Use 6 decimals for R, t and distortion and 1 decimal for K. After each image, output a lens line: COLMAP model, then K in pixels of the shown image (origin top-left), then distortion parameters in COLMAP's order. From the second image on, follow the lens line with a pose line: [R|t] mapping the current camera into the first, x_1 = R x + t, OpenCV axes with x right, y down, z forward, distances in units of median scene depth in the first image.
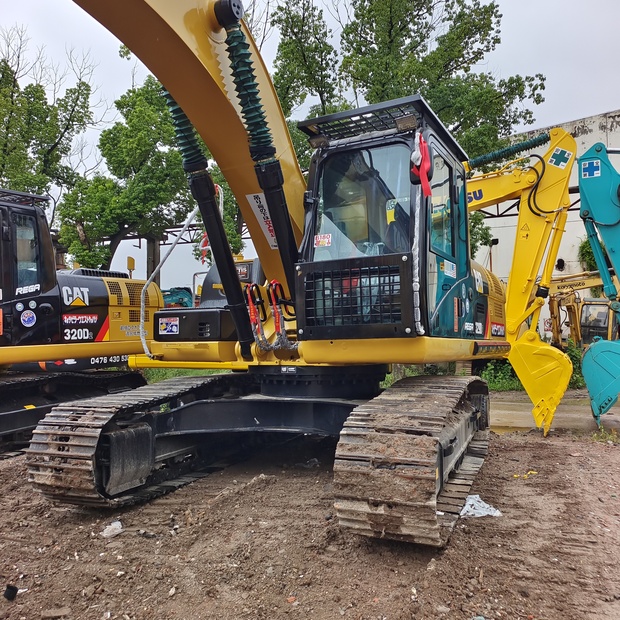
lens RADIAL K [[562.3, 0, 318.2], [0, 562.3, 310.3], [0, 0, 1]] dist [0.032304, 0.012040]
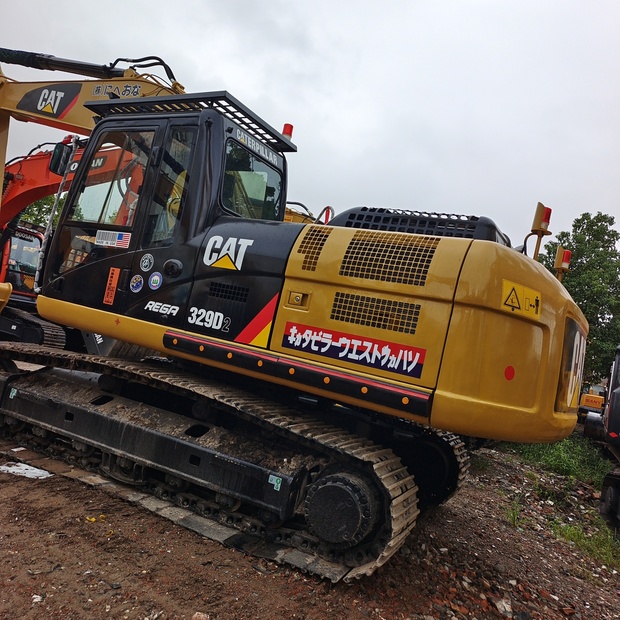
lens RADIAL K [[562.3, 0, 315.4], [0, 562.3, 311.3], [0, 0, 1]] dist [0.032304, 0.012040]
pose [[-0.056208, -0.060405, -0.996590, 1.064339], [-0.150517, 0.987273, -0.051351, 0.042491], [0.987008, 0.147118, -0.064585, 1.295727]]
